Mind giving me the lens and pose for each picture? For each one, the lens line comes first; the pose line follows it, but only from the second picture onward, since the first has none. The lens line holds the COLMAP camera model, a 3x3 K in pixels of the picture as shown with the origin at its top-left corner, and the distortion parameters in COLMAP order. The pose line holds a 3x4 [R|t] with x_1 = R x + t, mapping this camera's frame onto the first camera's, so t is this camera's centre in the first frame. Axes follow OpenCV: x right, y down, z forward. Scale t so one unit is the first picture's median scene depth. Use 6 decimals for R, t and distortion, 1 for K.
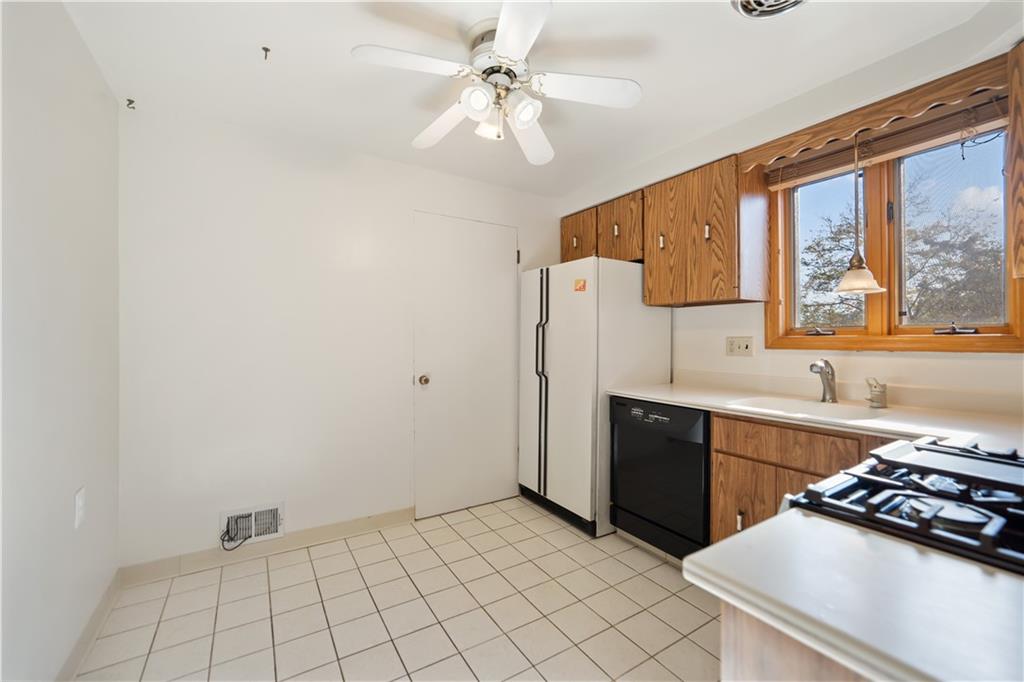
lens RADIAL K [[418.7, 0, 512.3], [0, 418.7, 337.9], [0, 0, 1]] dist [-0.003038, -0.000173]
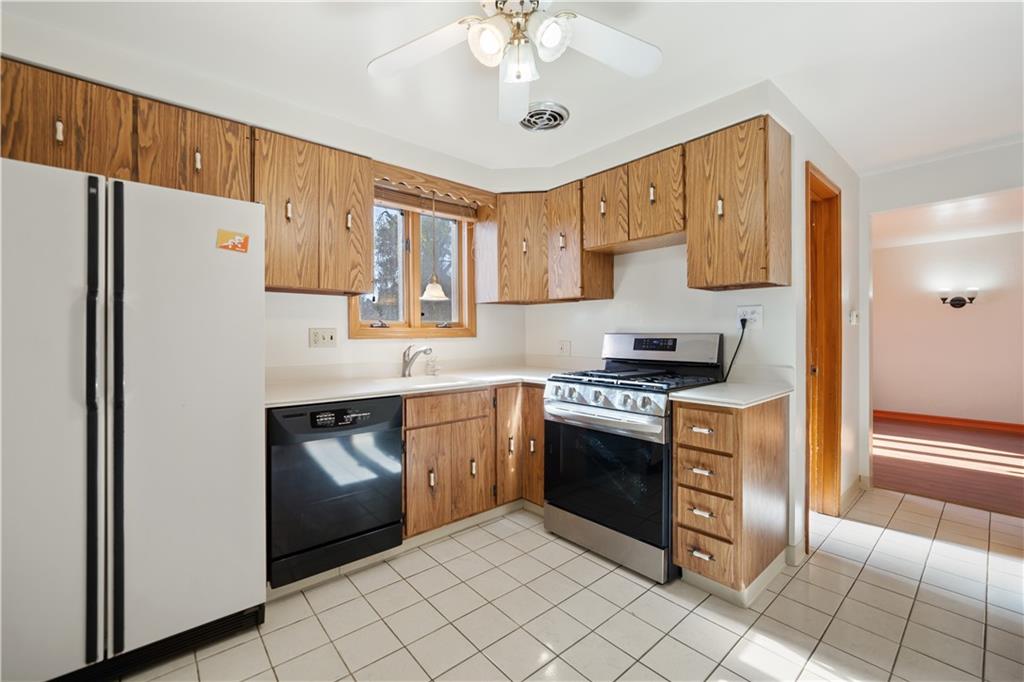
lens RADIAL K [[425.2, 0, 499.2], [0, 425.2, 332.7], [0, 0, 1]] dist [-0.002327, -0.000225]
pose [[-0.130416, 0.000440, 0.991459, -0.555617], [0.002626, 0.999997, -0.000099, 0.010726], [-0.991456, 0.002591, -0.130417, 0.754242]]
